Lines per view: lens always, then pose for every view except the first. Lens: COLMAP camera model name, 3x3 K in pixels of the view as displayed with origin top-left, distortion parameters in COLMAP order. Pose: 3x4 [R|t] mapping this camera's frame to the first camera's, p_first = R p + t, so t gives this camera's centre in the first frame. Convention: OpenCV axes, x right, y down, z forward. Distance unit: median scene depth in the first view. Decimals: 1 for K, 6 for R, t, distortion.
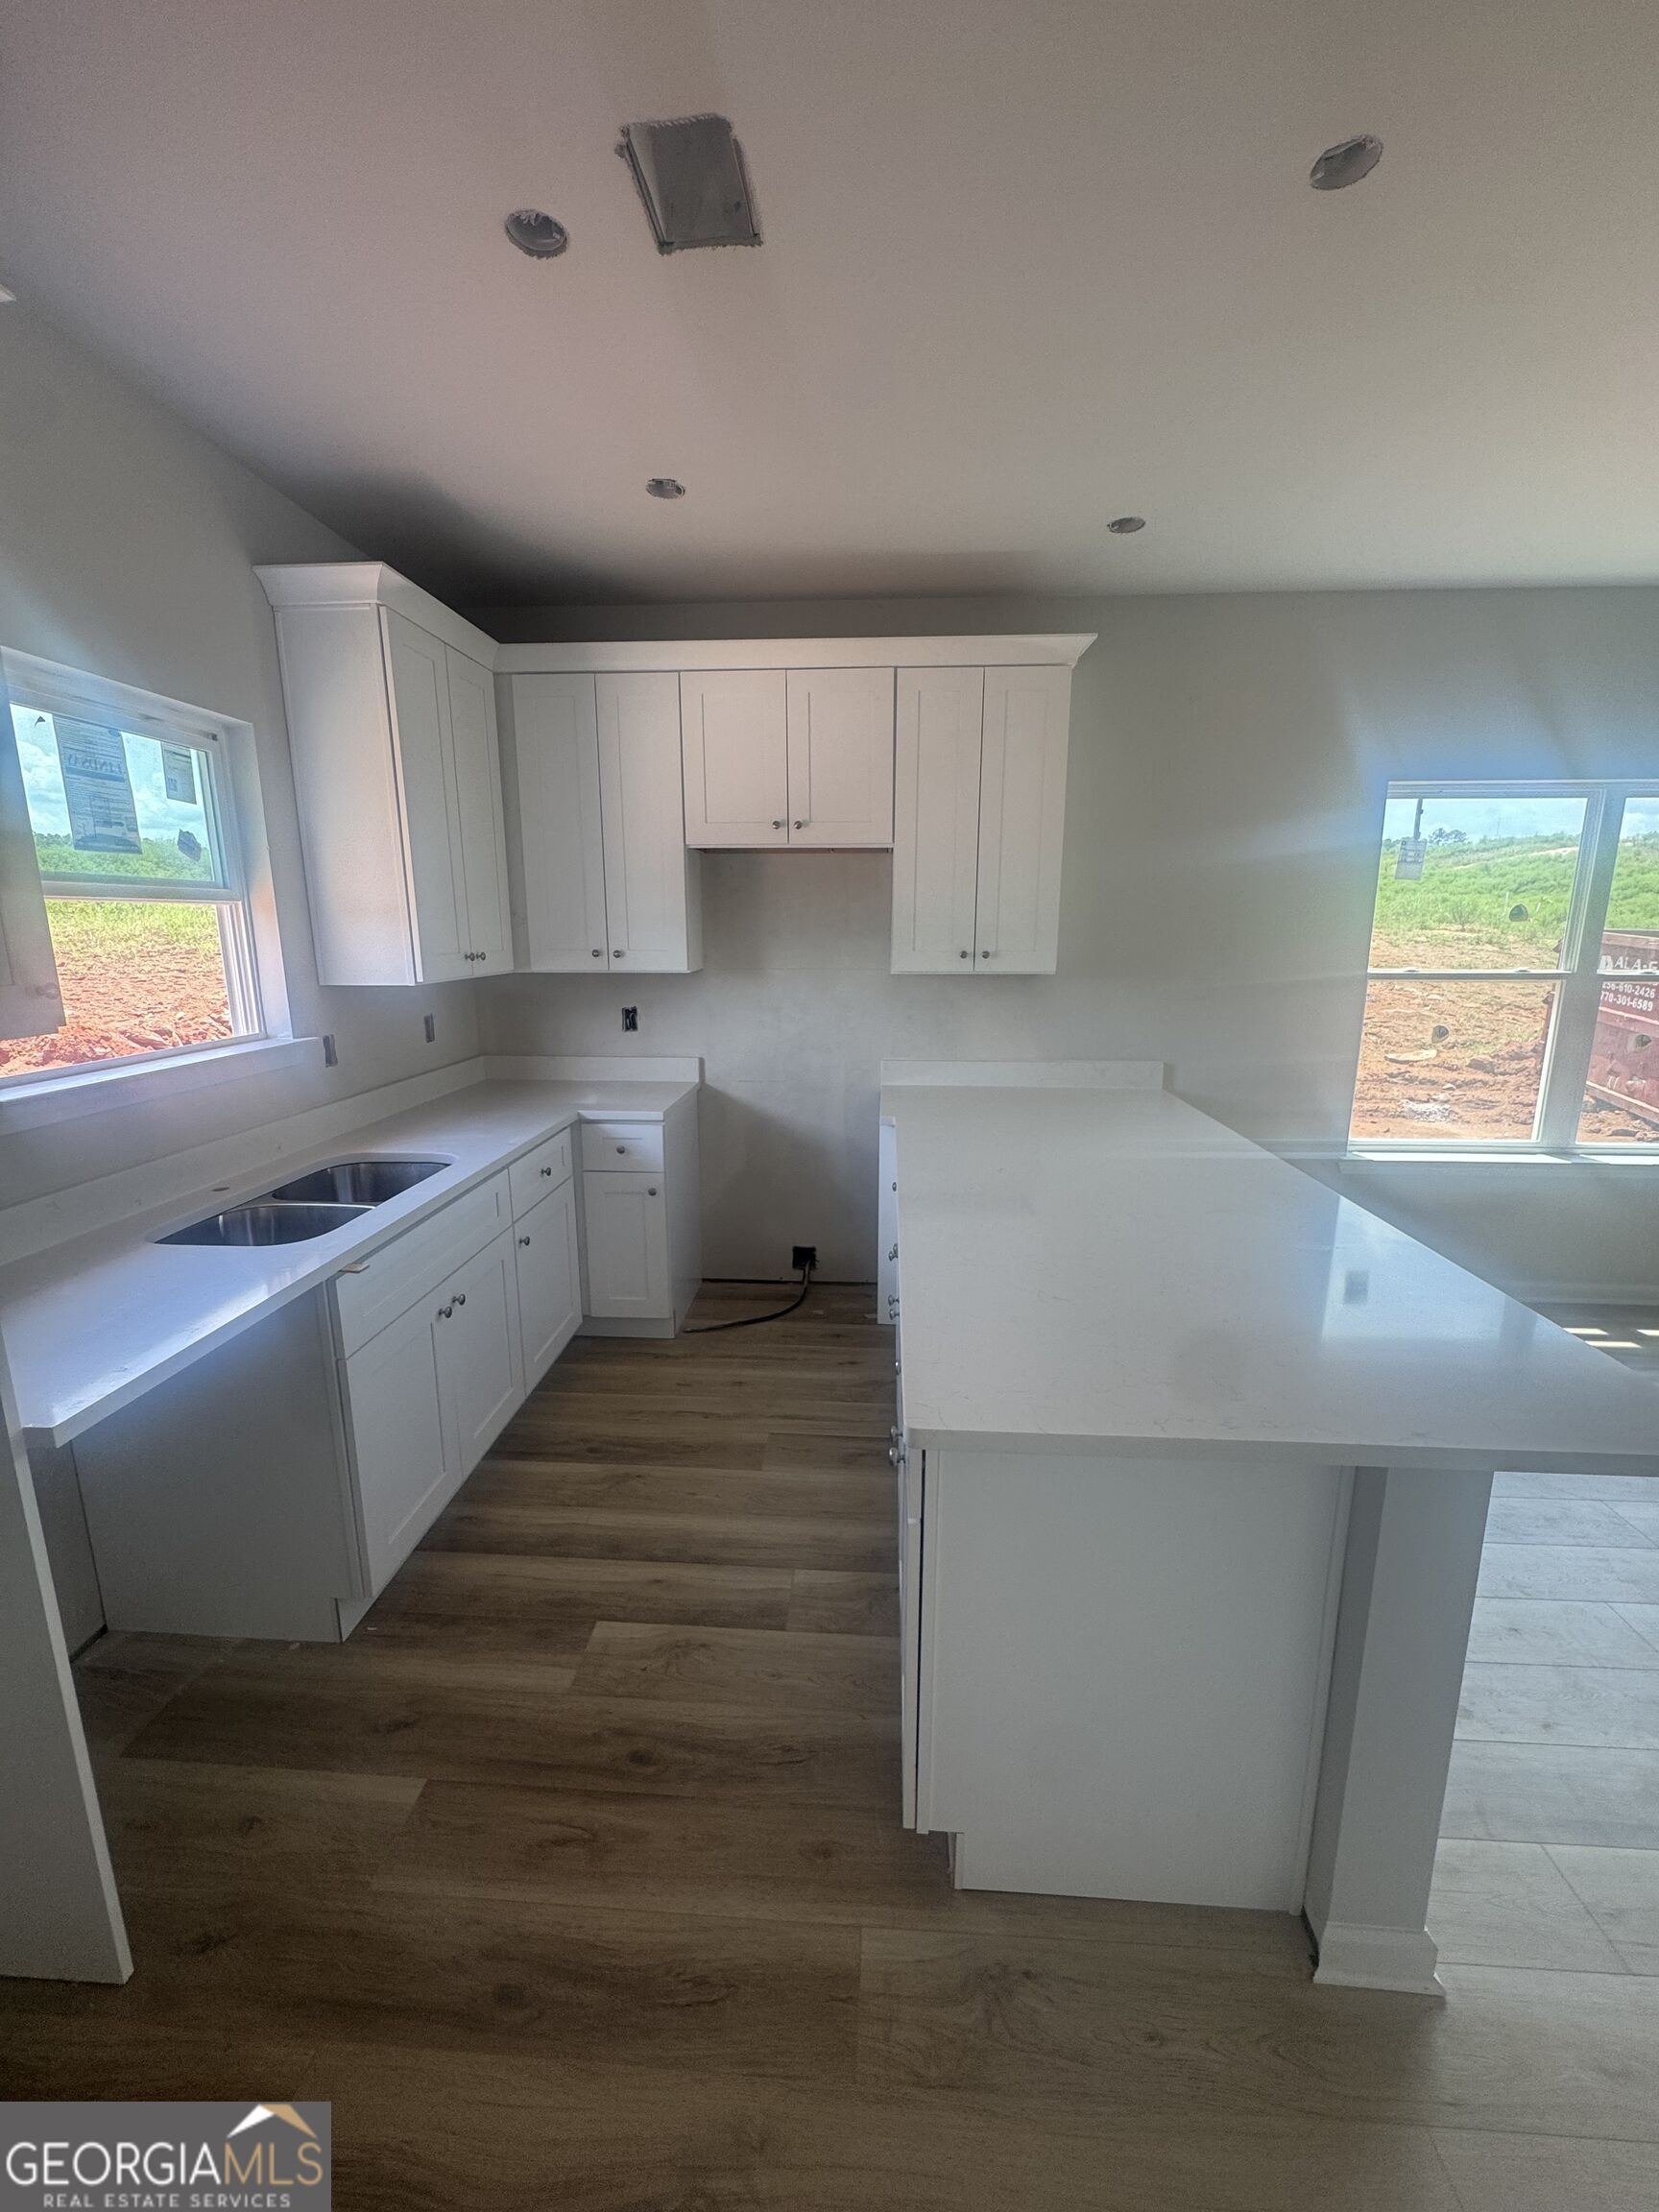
lens RADIAL K [[881.4, 0, 829.5], [0, 881.4, 1106.0], [0, 0, 1]] dist [-0.000848, 0.000026]
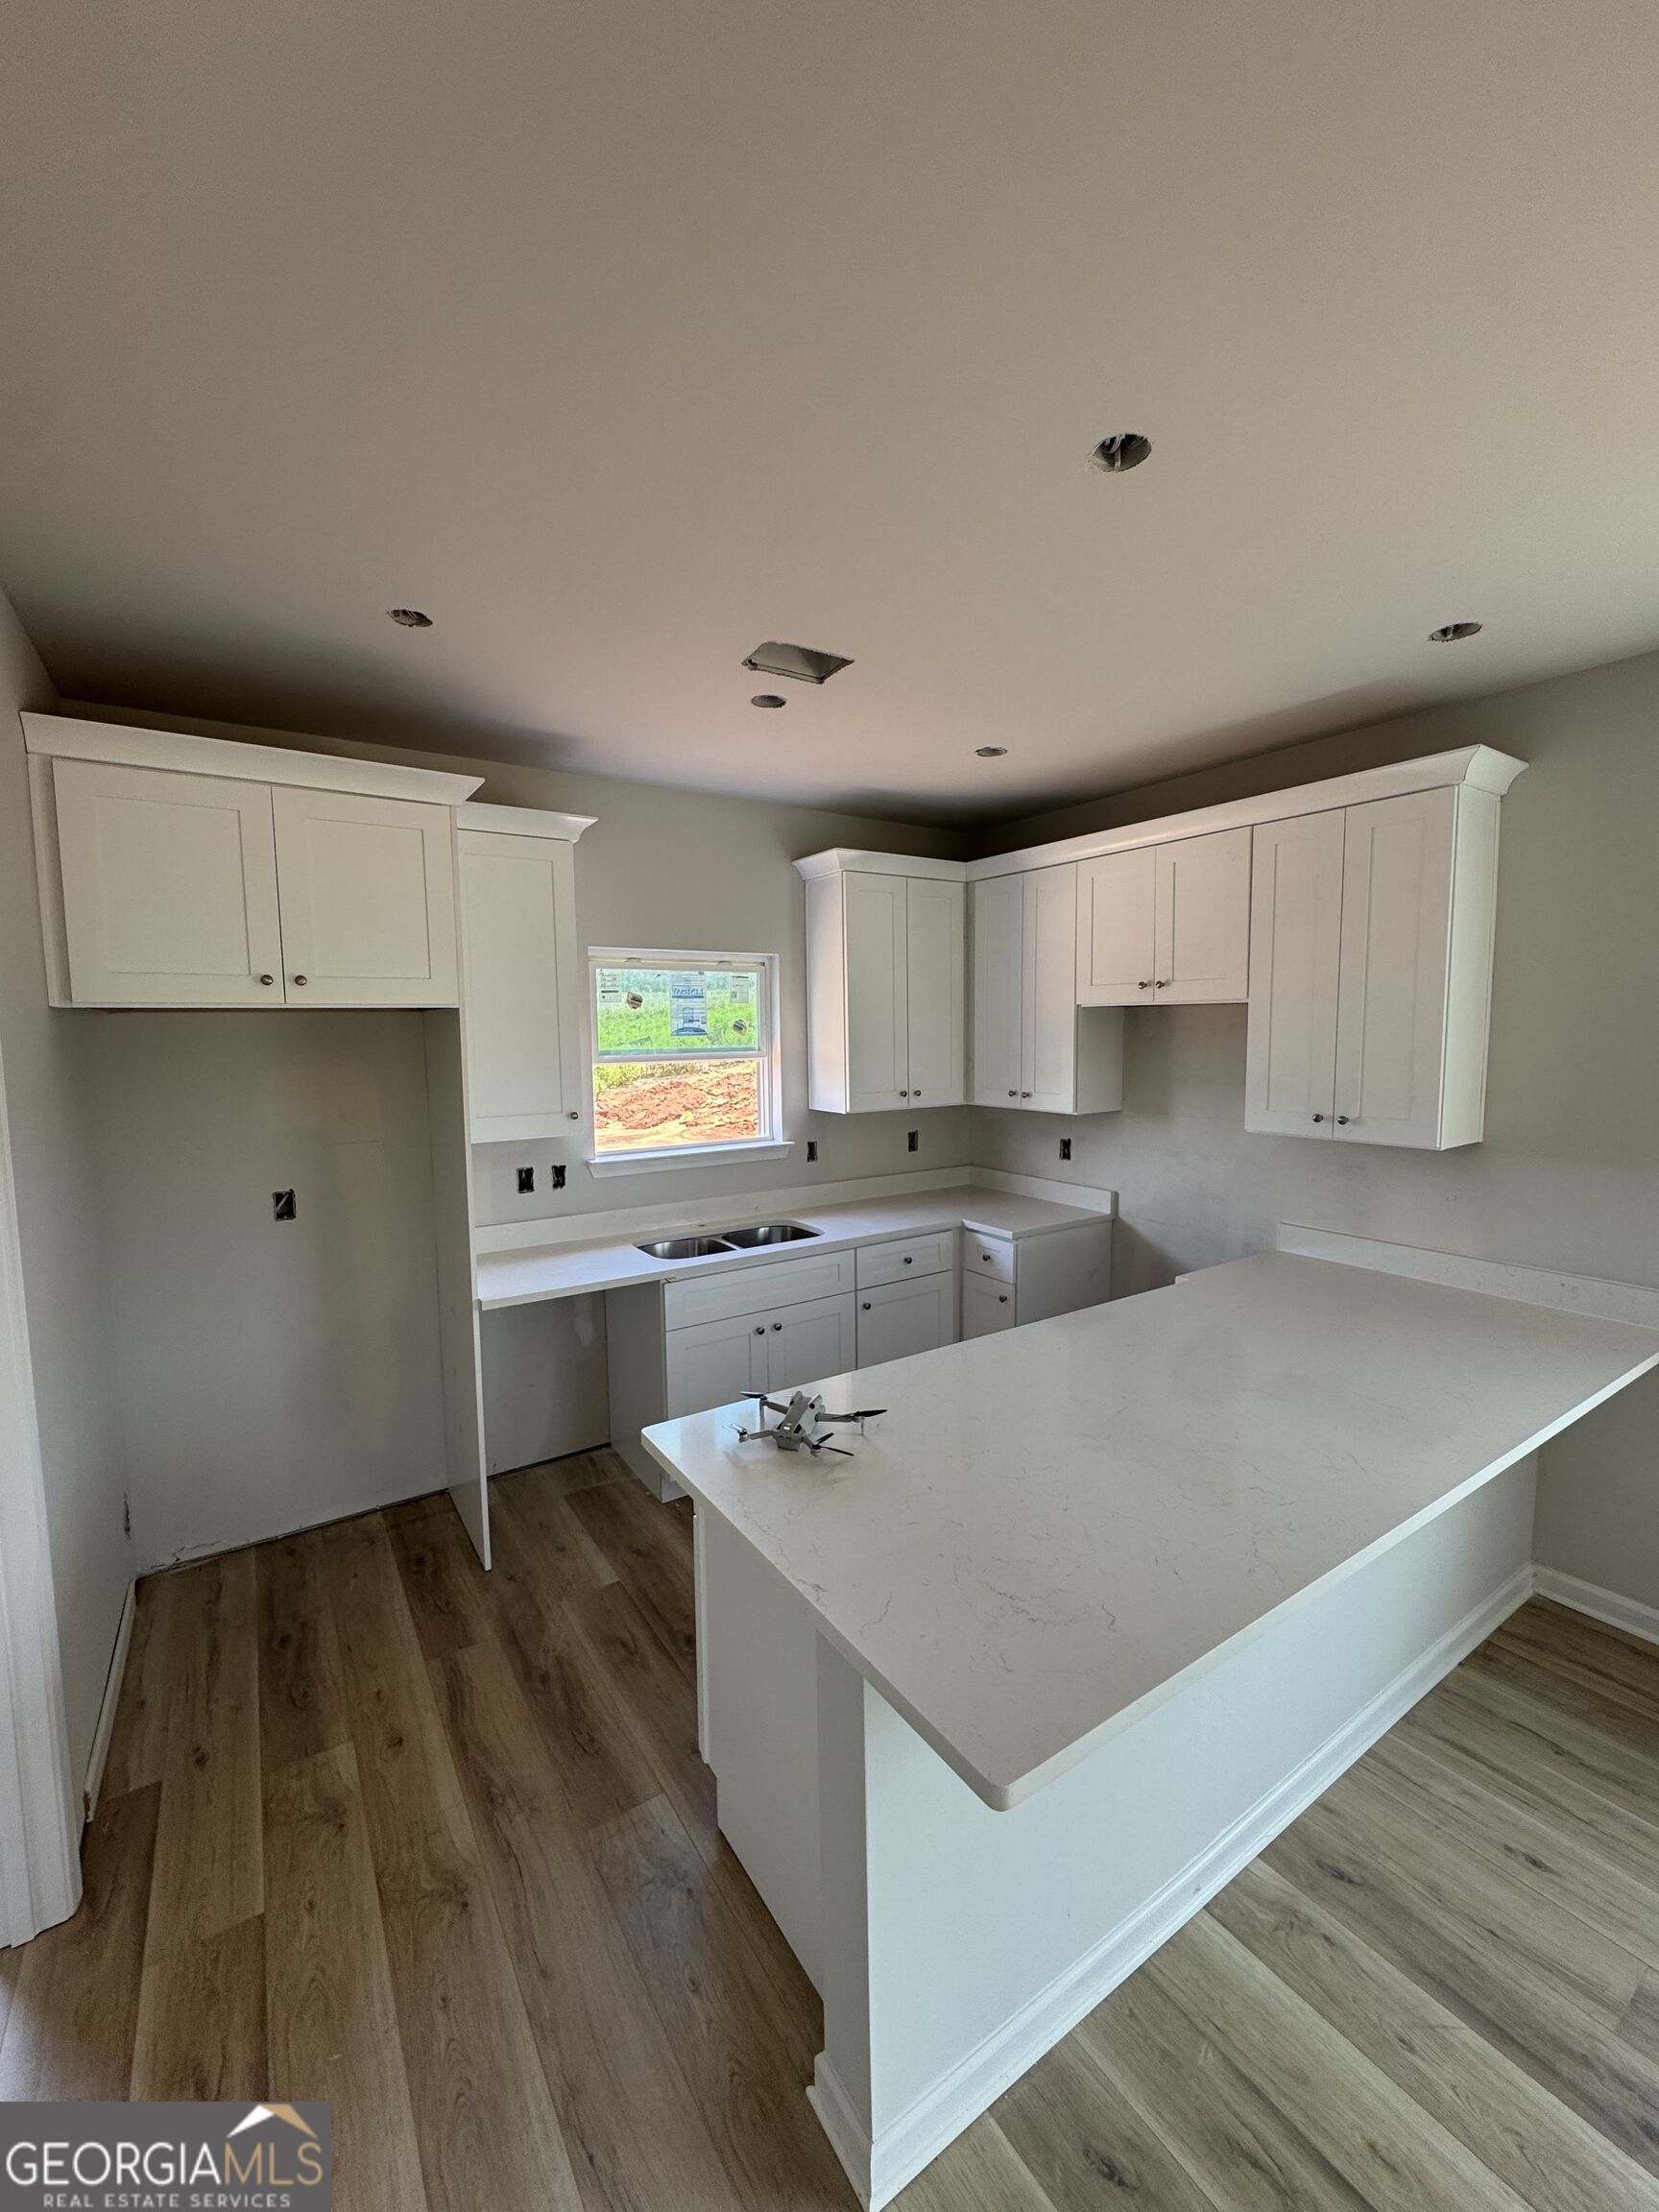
lens RADIAL K [[881.4, 0, 829.5], [0, 881.4, 1106.0], [0, 0, 1]] dist [-0.000848, 0.000026]
pose [[0.603123, 0.065510, -0.794953, 0.666953], [-0.150898, 0.987996, -0.033067, -0.095562], [0.783245, 0.139900, 0.605769, 0.088661]]
